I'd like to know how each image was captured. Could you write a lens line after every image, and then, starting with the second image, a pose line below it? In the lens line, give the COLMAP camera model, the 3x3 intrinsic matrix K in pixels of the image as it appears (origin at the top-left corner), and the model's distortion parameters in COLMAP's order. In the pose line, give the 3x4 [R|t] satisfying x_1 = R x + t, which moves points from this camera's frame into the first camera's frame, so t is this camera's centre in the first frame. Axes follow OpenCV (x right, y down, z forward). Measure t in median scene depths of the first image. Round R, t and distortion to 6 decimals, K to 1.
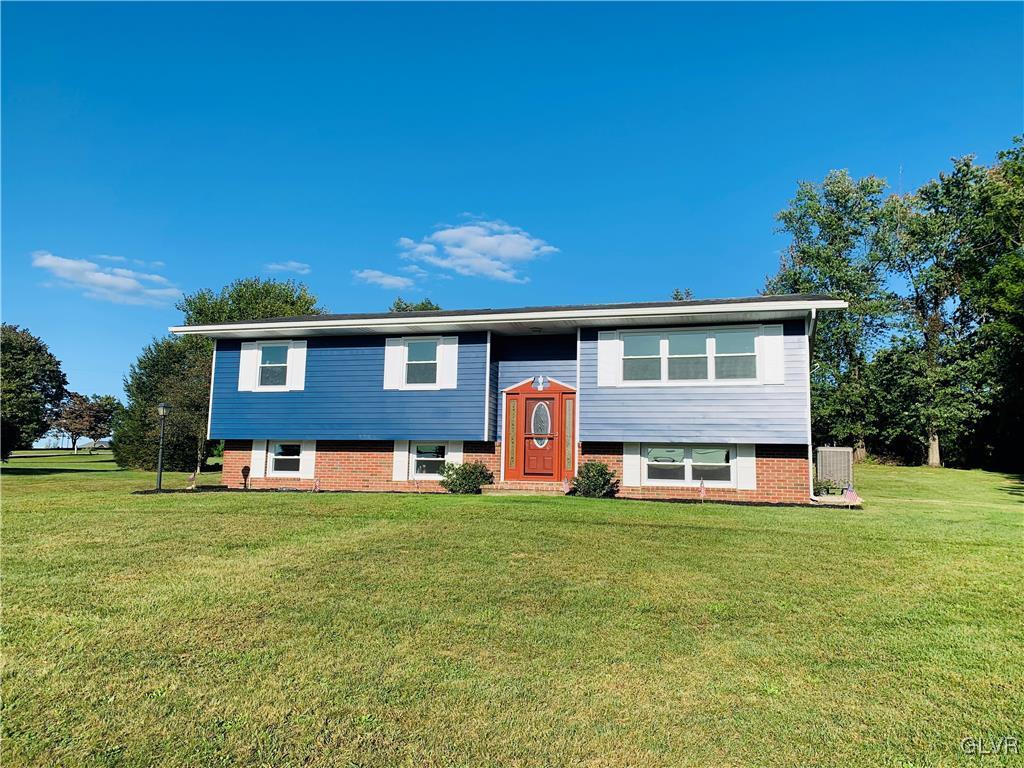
lens RADIAL K [[781.8, 0, 519.5], [0, 781.8, 379.0], [0, 0, 1]] dist [0.069810, -0.111581]
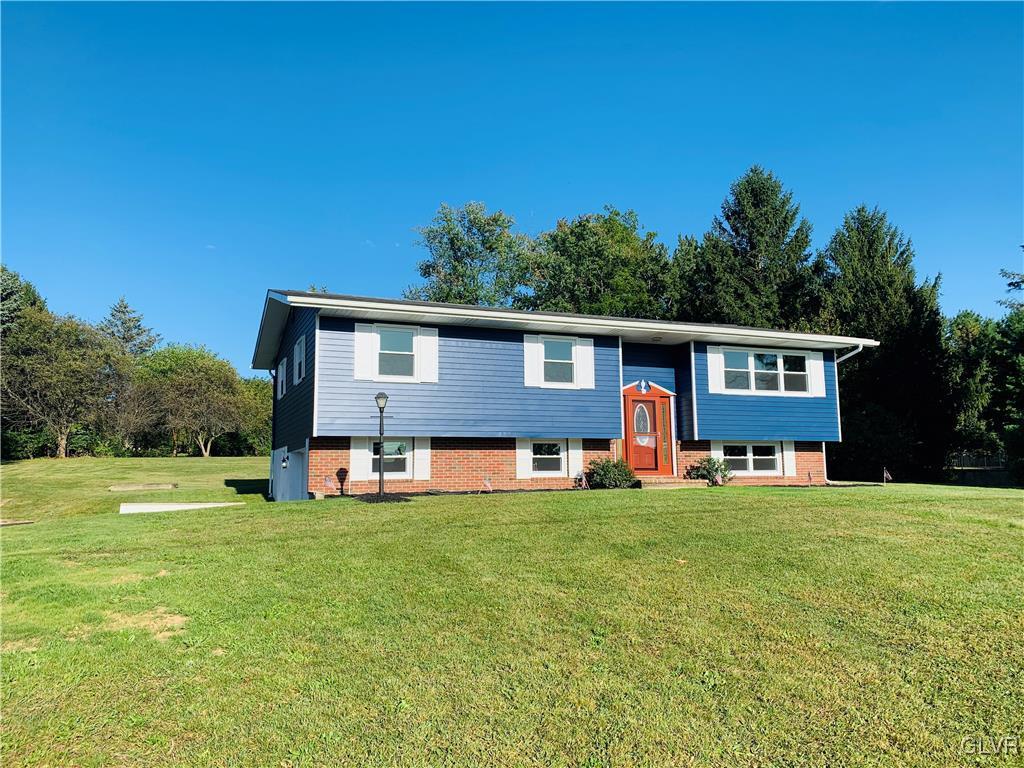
lens RADIAL K [[781.8, 0, 519.5], [0, 781.8, 379.0], [0, 0, 1]] dist [0.069810, -0.111581]
pose [[0.775272, 0.046670, 0.629901, -0.797917], [-0.053641, 0.998529, -0.007962, 0.012372], [-0.629345, -0.027616, 0.776635, 0.243395]]
